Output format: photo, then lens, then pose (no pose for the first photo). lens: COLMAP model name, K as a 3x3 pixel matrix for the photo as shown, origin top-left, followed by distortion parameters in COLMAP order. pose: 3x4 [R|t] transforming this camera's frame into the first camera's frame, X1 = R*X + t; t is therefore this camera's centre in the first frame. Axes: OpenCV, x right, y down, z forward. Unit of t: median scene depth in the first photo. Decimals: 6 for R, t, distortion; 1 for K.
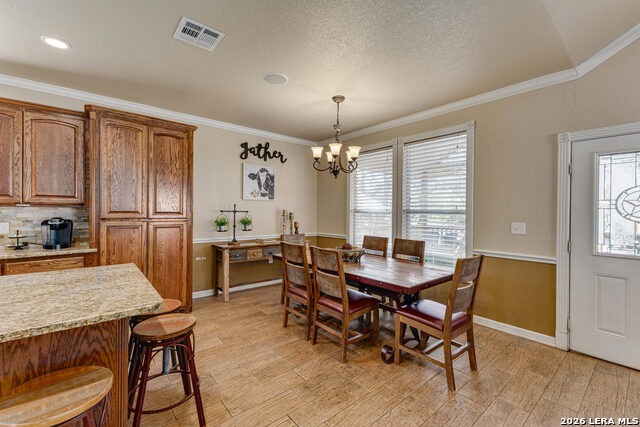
lens RADIAL K [[274.8, 0, 320.9], [0, 274.8, 212.8], [0, 0, 1]] dist [0.003184, -0.000102]
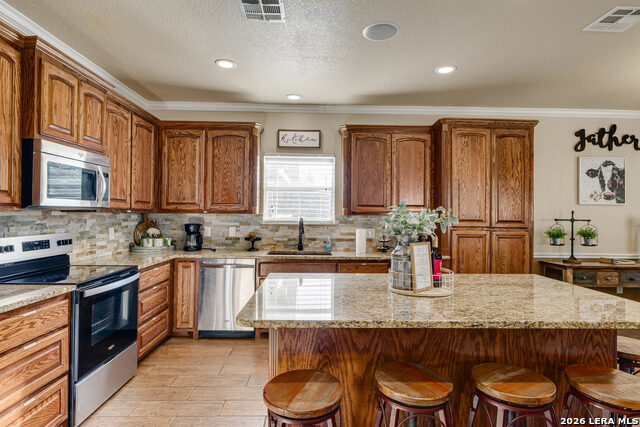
lens RADIAL K [[351.6, 0, 319.0], [0, 351.6, 211.4], [0, 0, 1]] dist [-0.007375, -0.002639]
pose [[0.772706, -0.007528, -0.634720, -0.288528], [-0.007904, 0.999738, -0.021480, -0.003615], [0.634715, 0.021615, 0.772444, -0.262691]]
